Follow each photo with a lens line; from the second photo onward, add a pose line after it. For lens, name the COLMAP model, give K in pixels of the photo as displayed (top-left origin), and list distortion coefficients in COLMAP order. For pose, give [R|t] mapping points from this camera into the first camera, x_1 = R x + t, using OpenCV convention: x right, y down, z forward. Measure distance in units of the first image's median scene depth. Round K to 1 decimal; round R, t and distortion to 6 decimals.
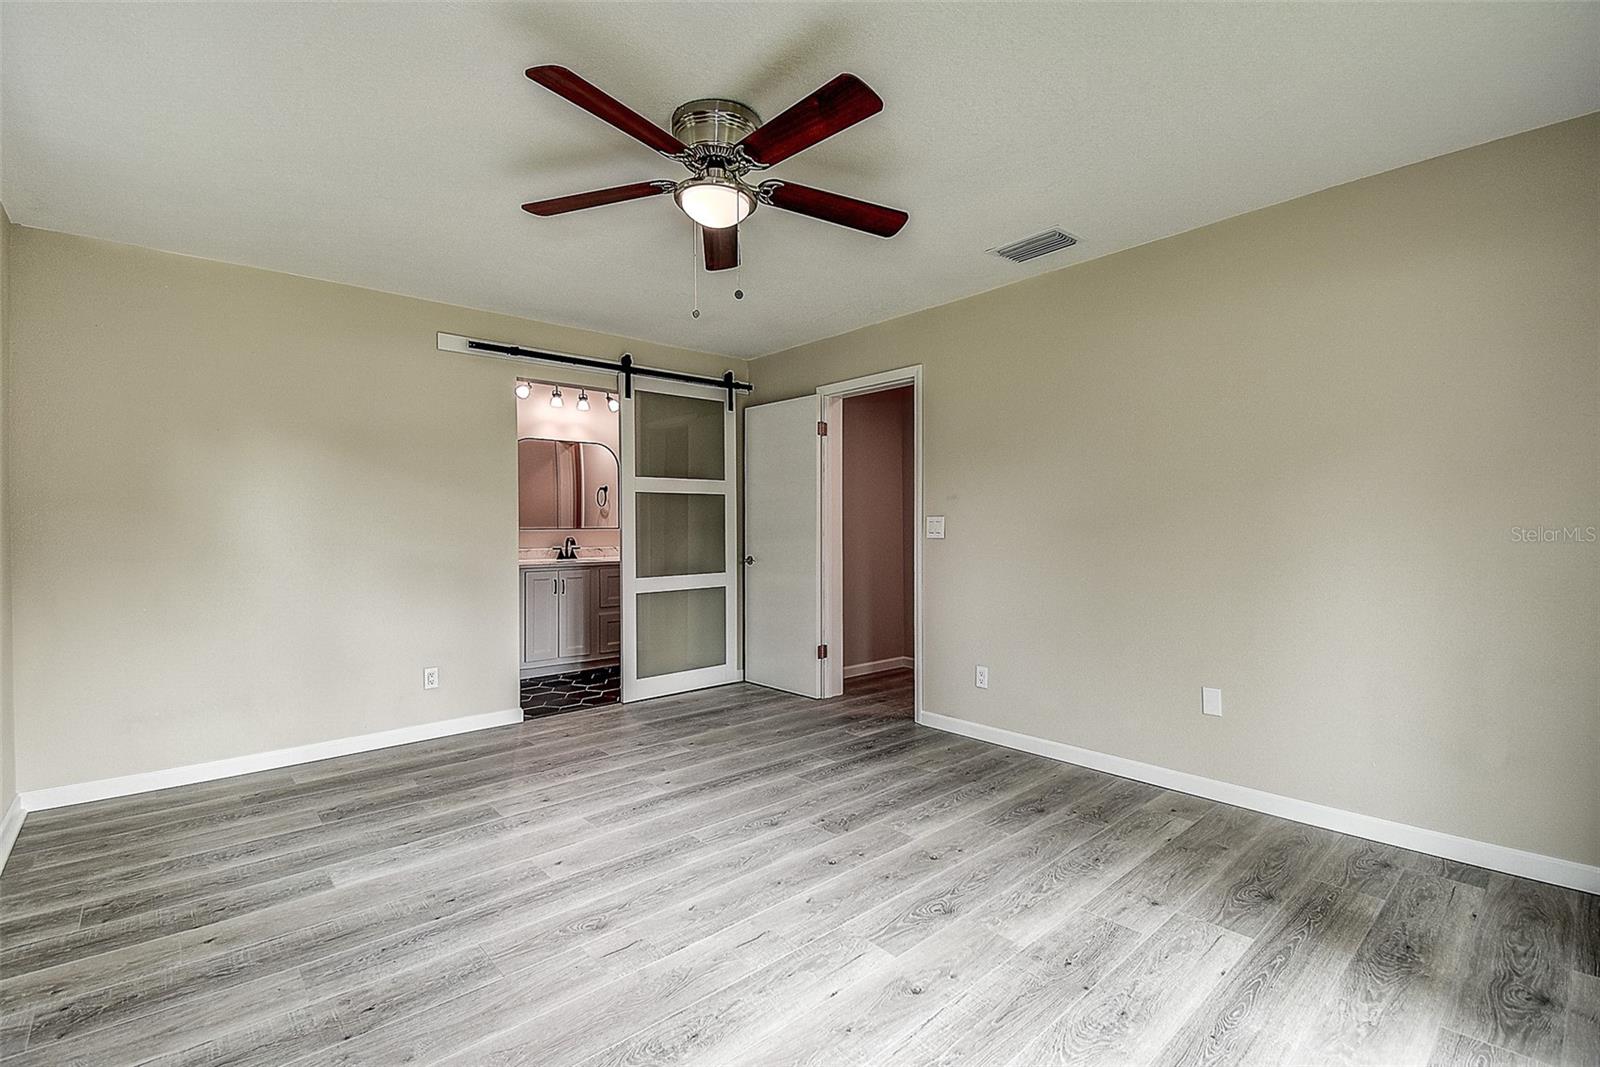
lens RADIAL K [[720.4, 0, 800.0], [0, 720.4, 533.5], [0, 0, 1]] dist [0.040603, -0.029524]
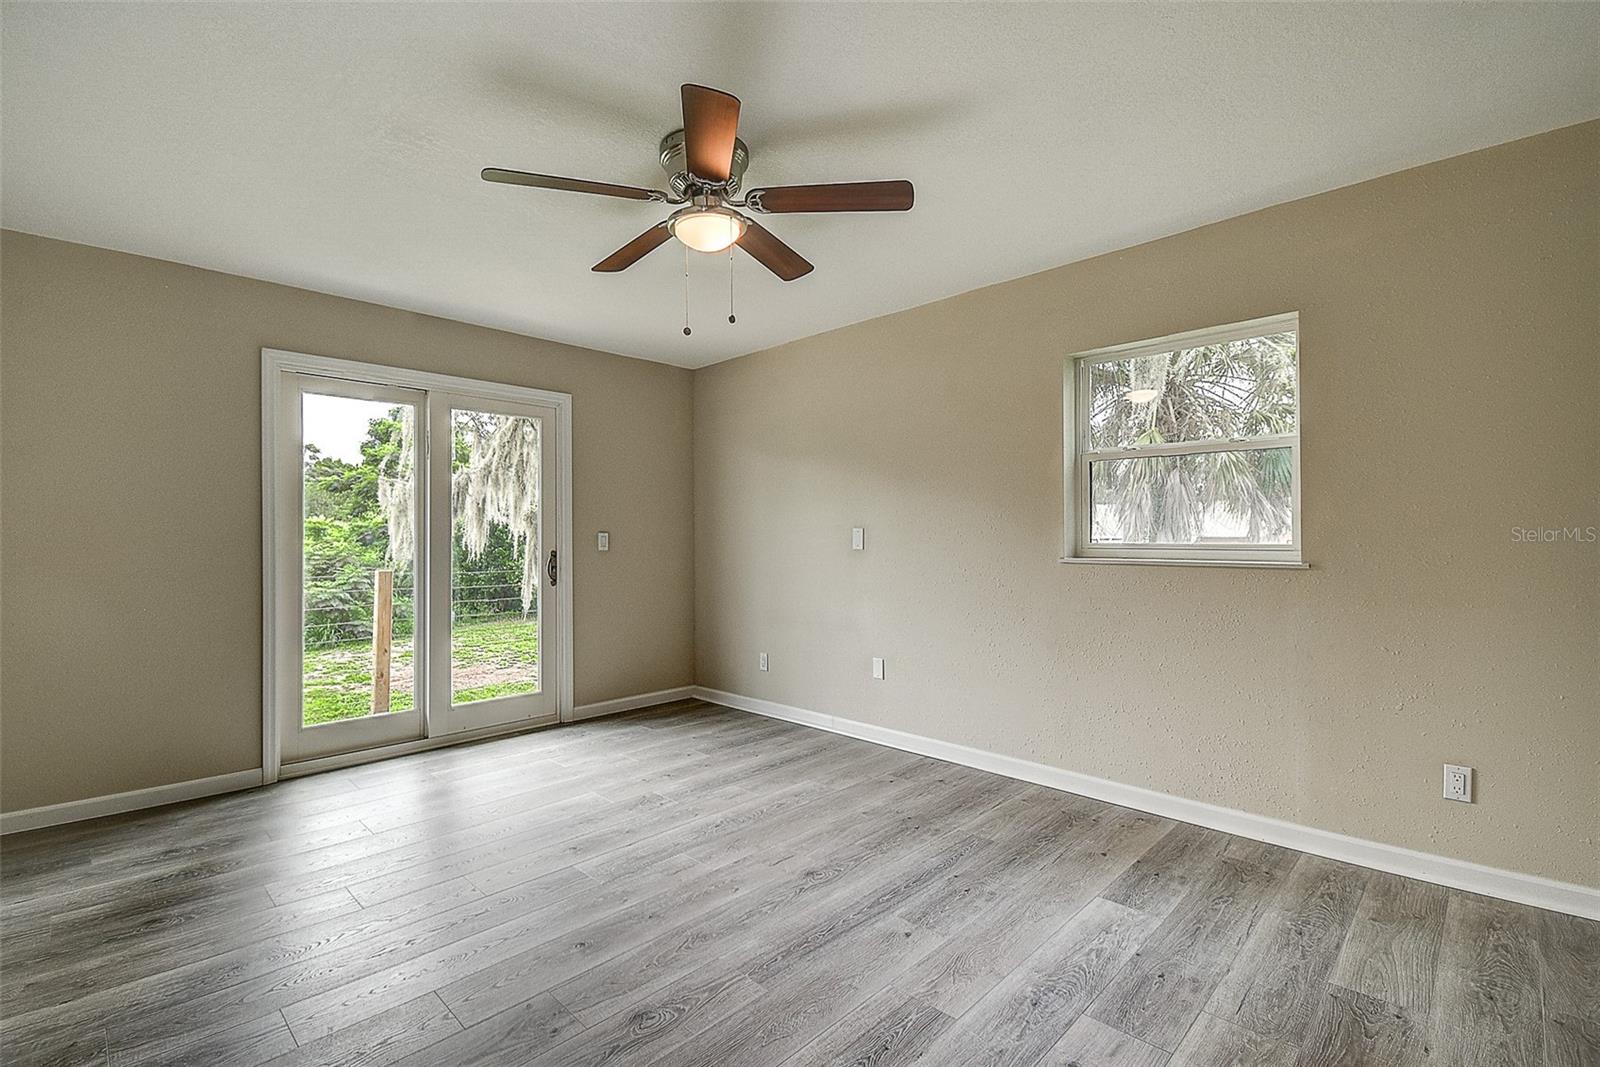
lens RADIAL K [[720.4, 0, 800.0], [0, 720.4, 533.5], [0, 0, 1]] dist [0.040603, -0.029524]
pose [[-0.997658, 0.011612, -0.067409, -0.171746], [0.011716, 0.999931, -0.001153, -0.015346], [0.067391, -0.001940, -0.997725, 2.035960]]
